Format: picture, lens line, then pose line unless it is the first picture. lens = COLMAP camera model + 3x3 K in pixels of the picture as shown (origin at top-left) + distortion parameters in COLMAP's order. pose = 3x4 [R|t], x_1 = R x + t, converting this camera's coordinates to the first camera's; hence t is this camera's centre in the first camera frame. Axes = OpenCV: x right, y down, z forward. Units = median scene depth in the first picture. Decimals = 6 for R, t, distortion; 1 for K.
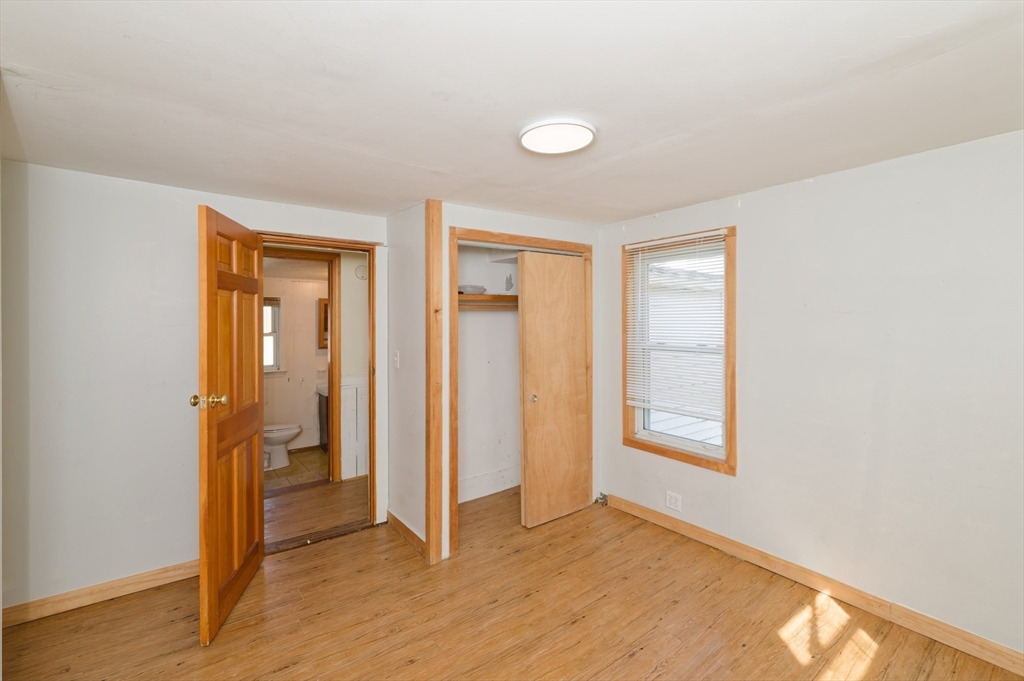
lens RADIAL K [[444.4, 0, 514.6], [0, 444.4, 330.4], [0, 0, 1]] dist [0.004579, -0.003097]
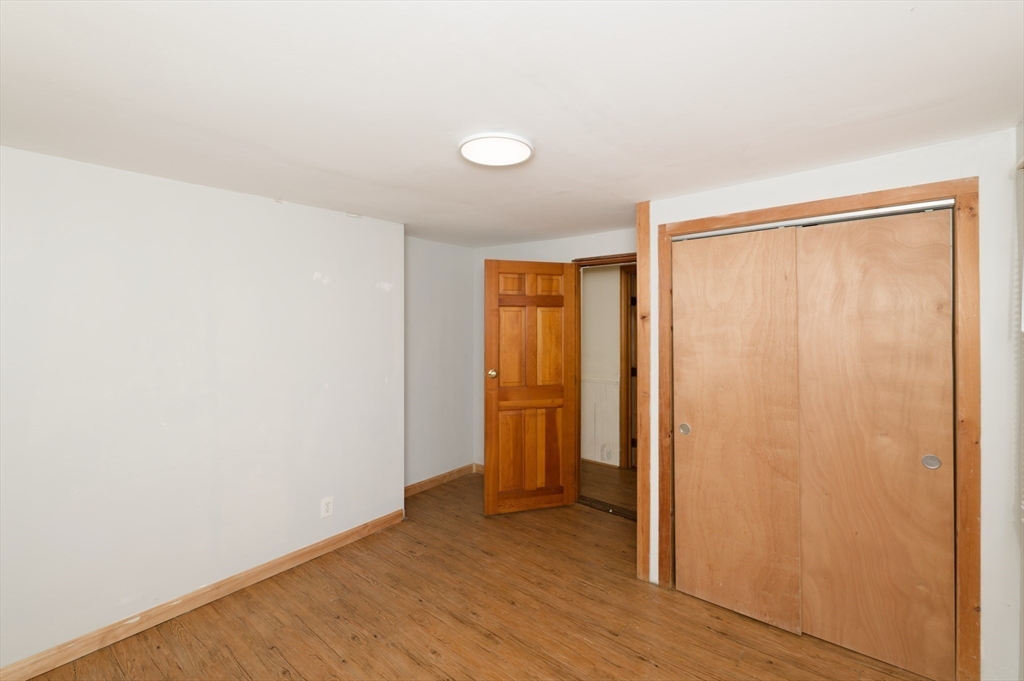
lens RADIAL K [[444.4, 0, 512.9], [0, 444.4, 326.1], [0, 0, 1]] dist [0.004579, -0.003097]
pose [[0.239591, 0.007698, -0.970843, 0.770213], [-0.017842, 0.999835, 0.003525, -0.025281], [0.970710, 0.016477, 0.239689, 0.550549]]
